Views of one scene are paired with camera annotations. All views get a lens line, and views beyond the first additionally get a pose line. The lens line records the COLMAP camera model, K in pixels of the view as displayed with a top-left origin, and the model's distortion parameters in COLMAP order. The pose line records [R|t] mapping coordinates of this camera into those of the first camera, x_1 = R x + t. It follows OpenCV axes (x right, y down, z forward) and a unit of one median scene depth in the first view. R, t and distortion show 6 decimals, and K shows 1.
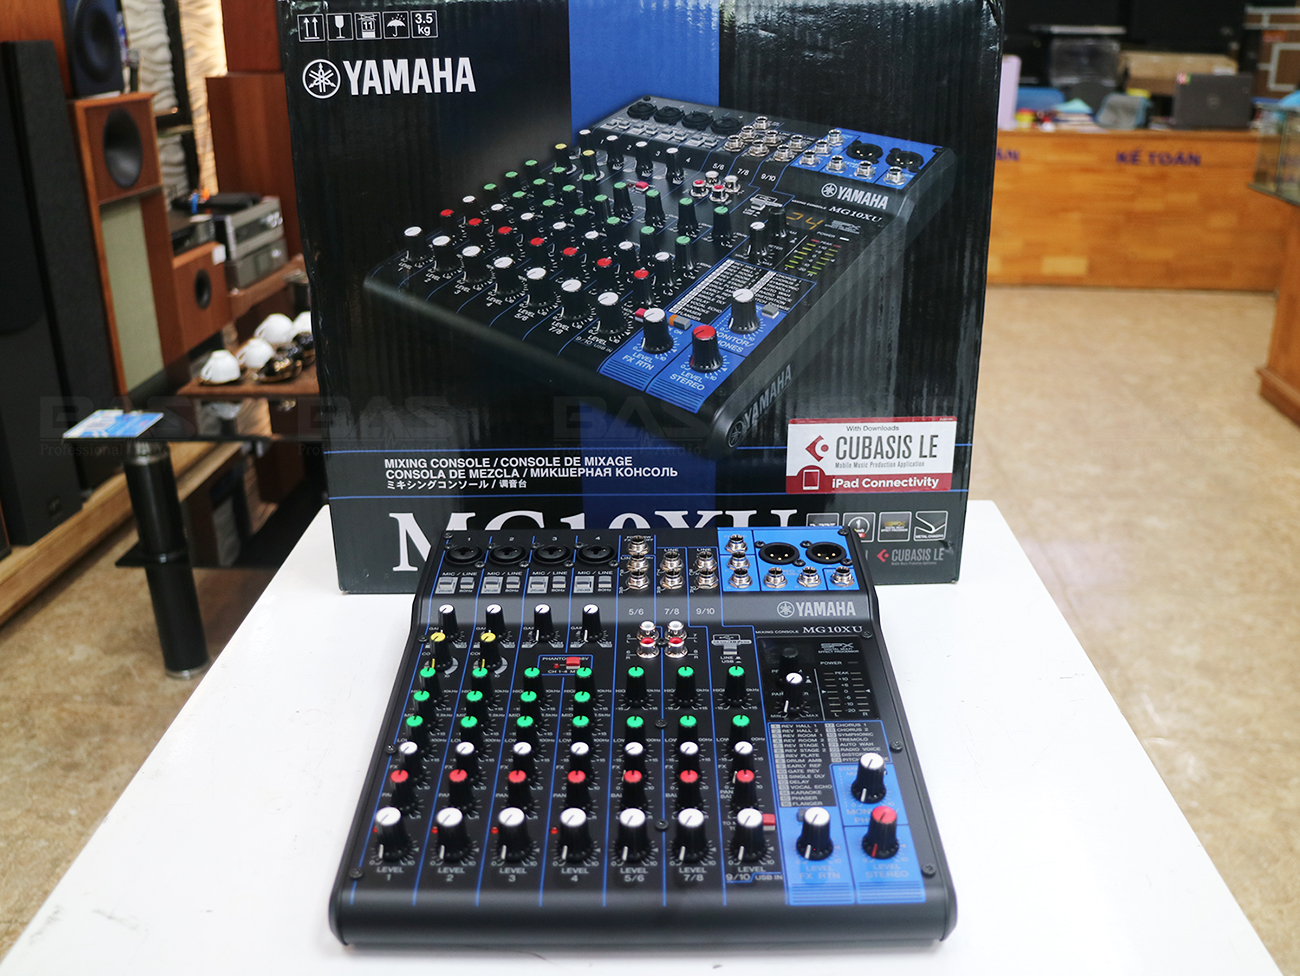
lens RADIAL K [[1196.3, 0, 653.1], [0, 1196.3, 433.8], [0, 0, 1]] dist [-0.218937, 0.248353]
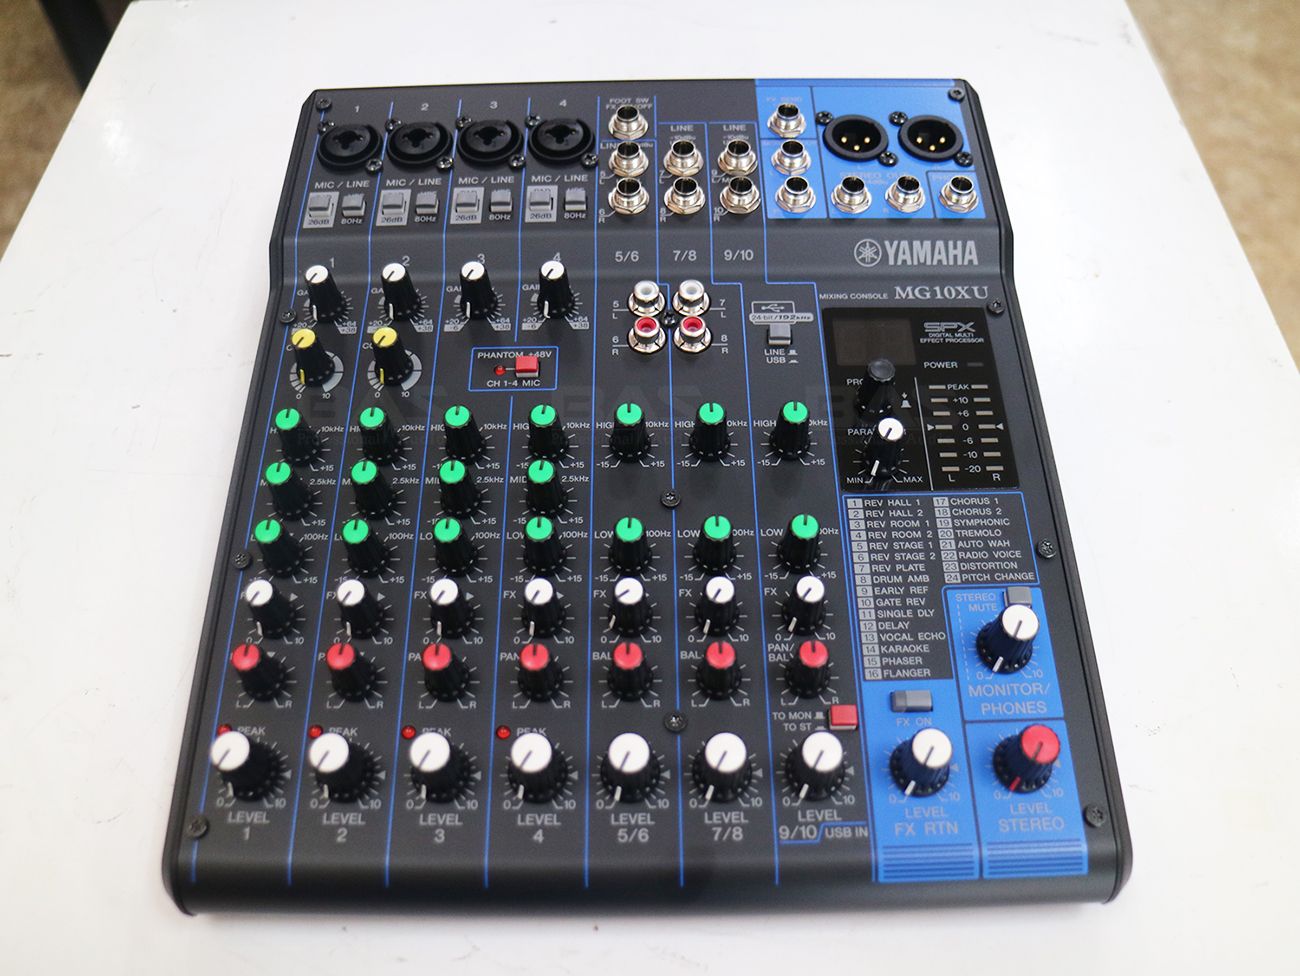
lens RADIAL K [[1196.3, 0, 653.1], [0, 1196.3, 433.8], [0, 0, 1]] dist [-0.218937, 0.248353]
pose [[0.999934, -0.008609, 0.007544, -0.007231], [0.003276, 0.846693, 0.532071, -0.119490], [-0.010968, -0.532012, 0.846666, 0.503269]]
